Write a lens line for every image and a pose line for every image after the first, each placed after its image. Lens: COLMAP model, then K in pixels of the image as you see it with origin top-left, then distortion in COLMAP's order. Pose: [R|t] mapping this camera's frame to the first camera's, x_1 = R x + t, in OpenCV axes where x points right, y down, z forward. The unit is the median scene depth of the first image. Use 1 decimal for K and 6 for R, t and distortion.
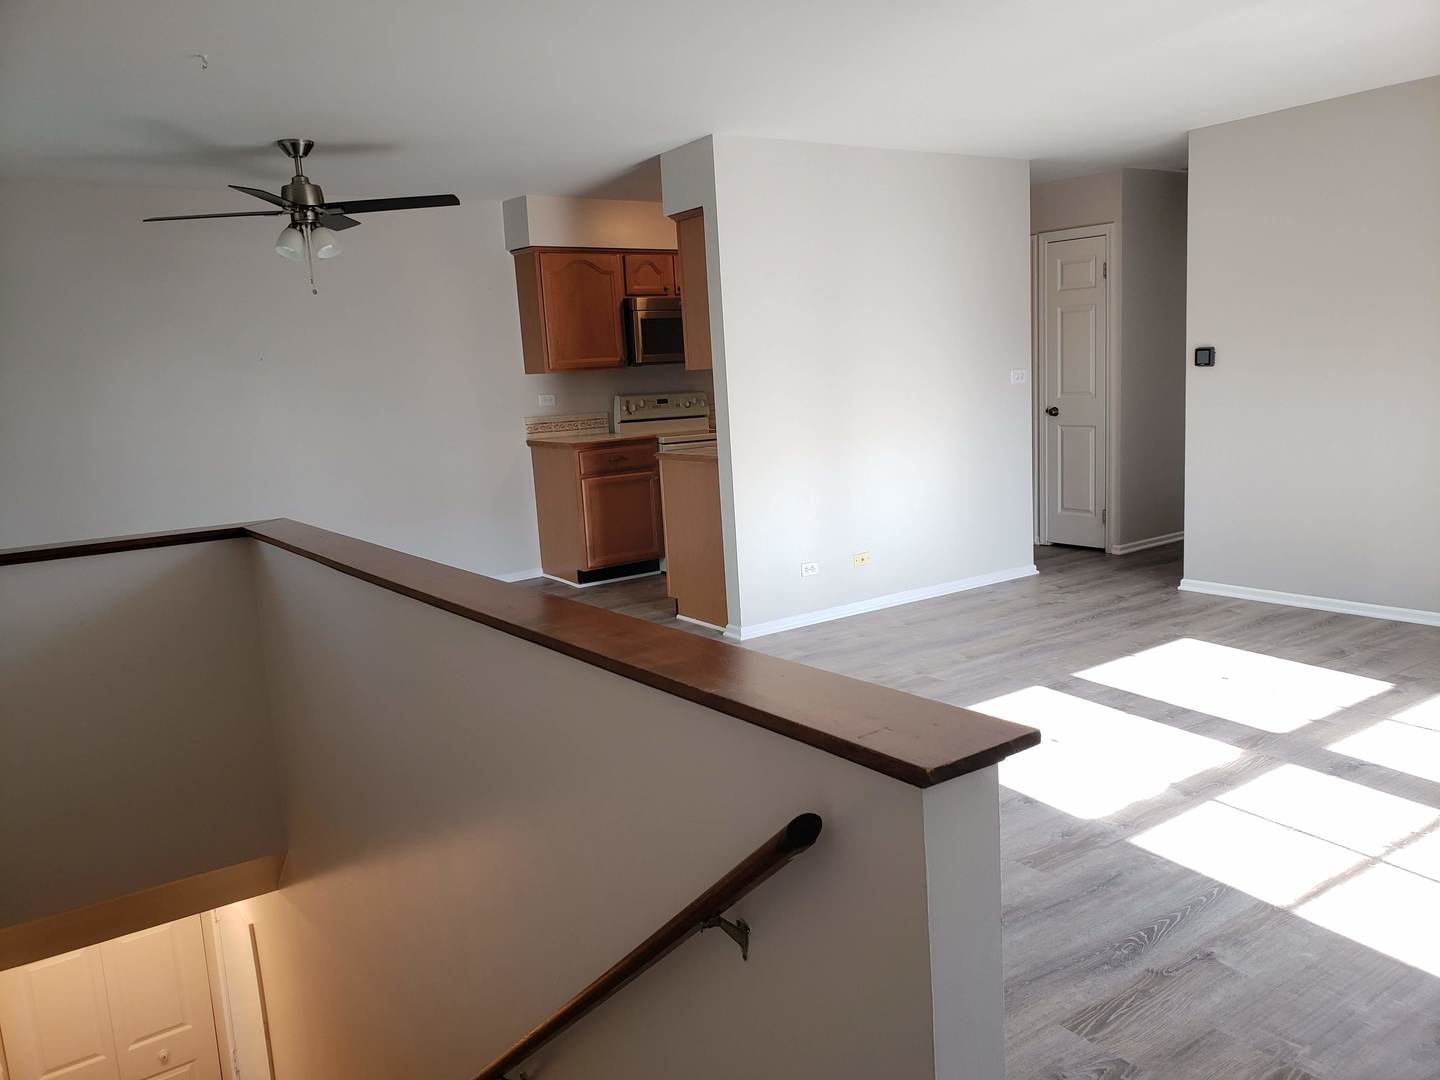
lens RADIAL K [[1118.5, 0, 735.8], [0, 1118.5, 593.9], [0, 0, 1]] dist [0.030919, -0.014014]
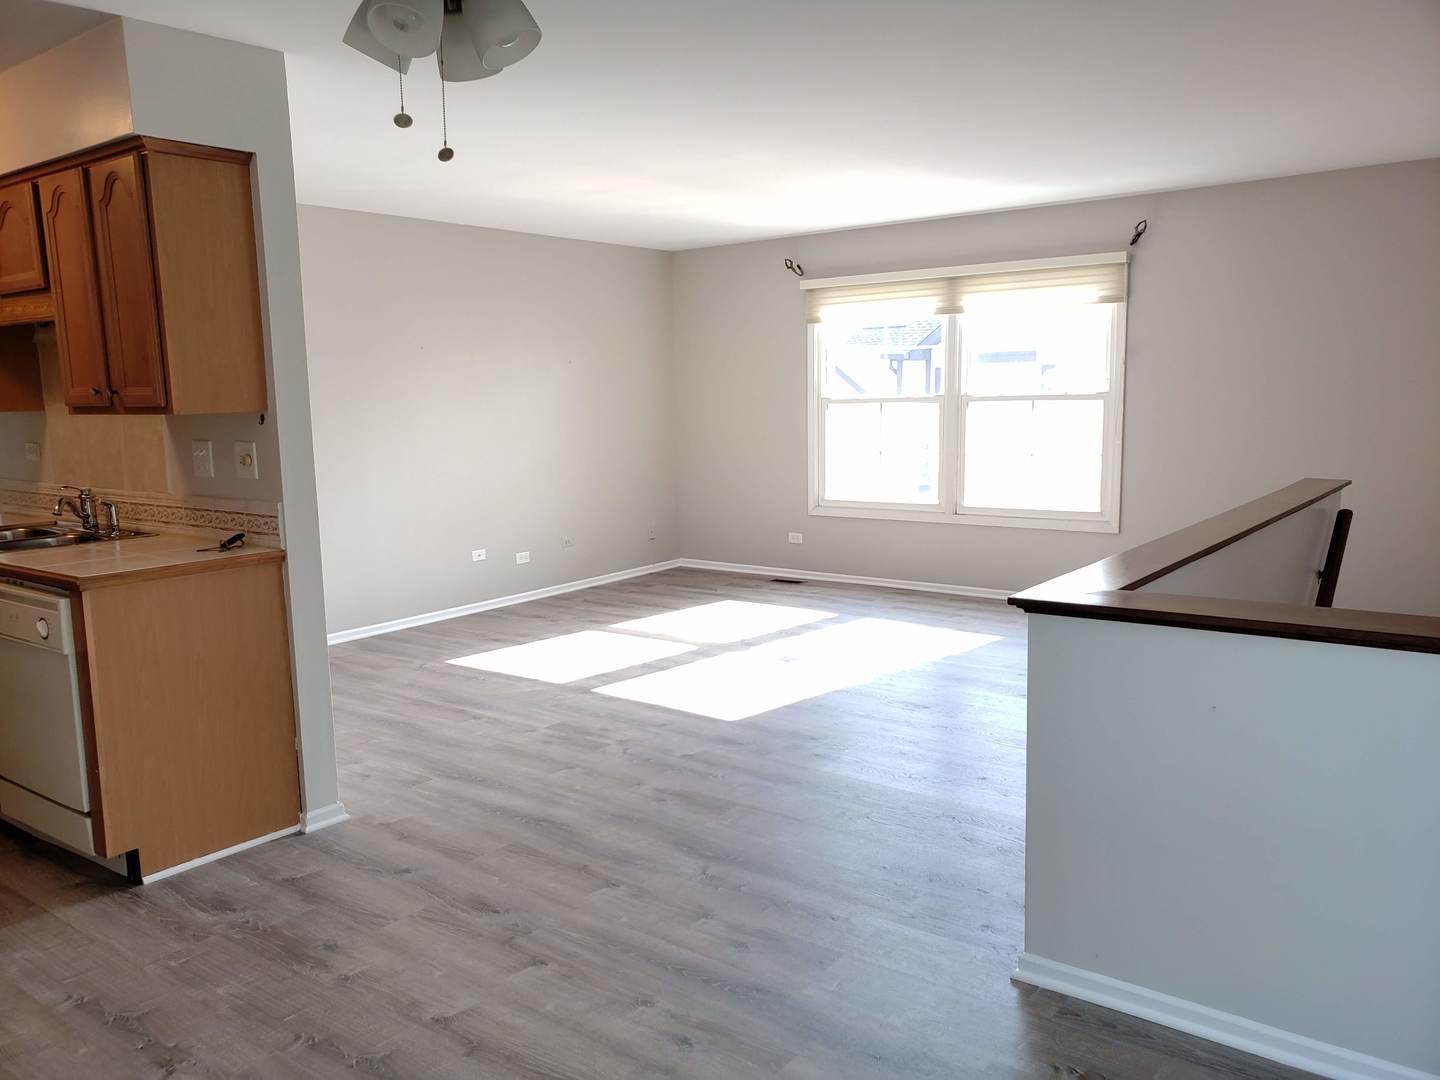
lens RADIAL K [[1118.5, 0, 710.5], [0, 1118.5, 535.4], [0, 0, 1]] dist [0.030919, -0.014014]
pose [[-0.274685, -0.069790, 0.958998, -0.545568], [0.230103, 0.963612, 0.136034, -0.128895], [-0.933596, 0.258035, -0.248631, 0.745969]]
